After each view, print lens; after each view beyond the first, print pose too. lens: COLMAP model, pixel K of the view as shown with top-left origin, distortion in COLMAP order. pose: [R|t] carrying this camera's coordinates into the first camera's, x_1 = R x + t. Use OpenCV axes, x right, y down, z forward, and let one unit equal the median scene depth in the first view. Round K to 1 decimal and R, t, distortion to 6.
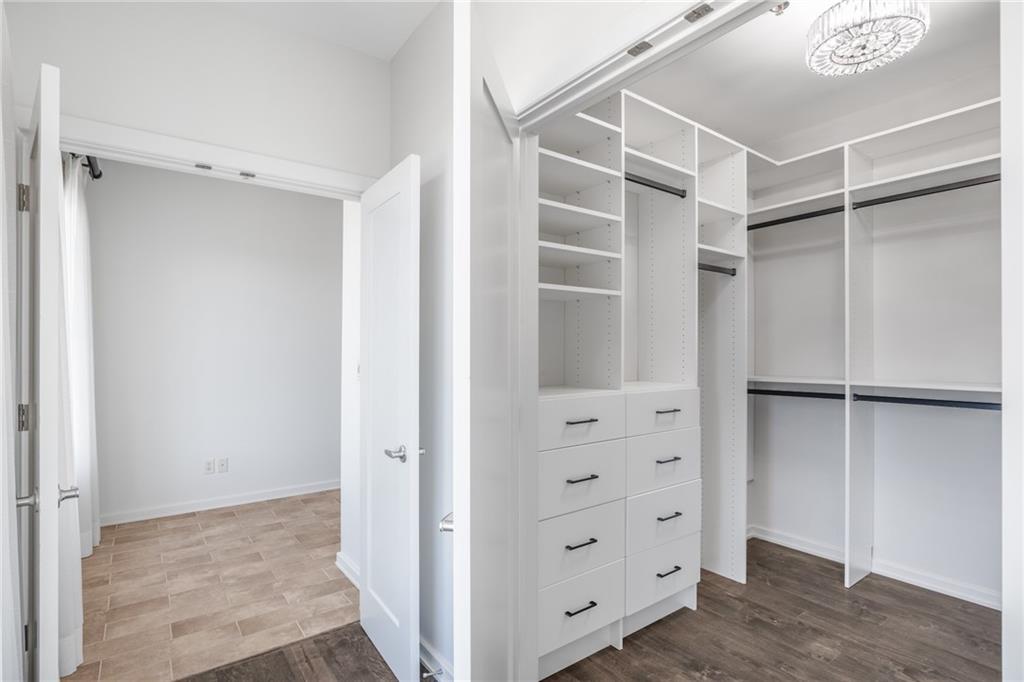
lens RADIAL K [[511.2, 0, 512.2], [0, 511.2, 347.7], [0, 0, 1]] dist [0.001346, 0.000399]
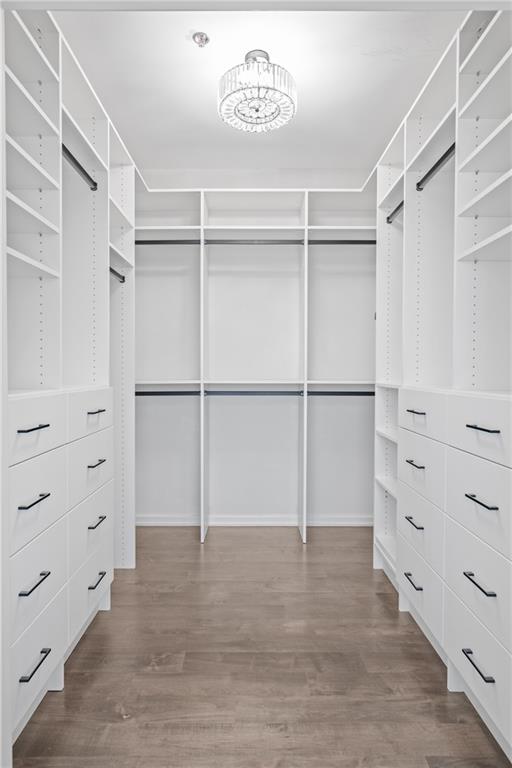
lens RADIAL K [[448.4, 0, 254.9], [0, 448.4, 381.2], [0, 0, 1]] dist [0.000171, 0.000578]
pose [[0.598147, -0.016637, 0.801214, -0.174964], [-0.004864, 0.999691, 0.024390, 0.045033], [-0.801372, -0.018486, 0.597881, 0.267903]]
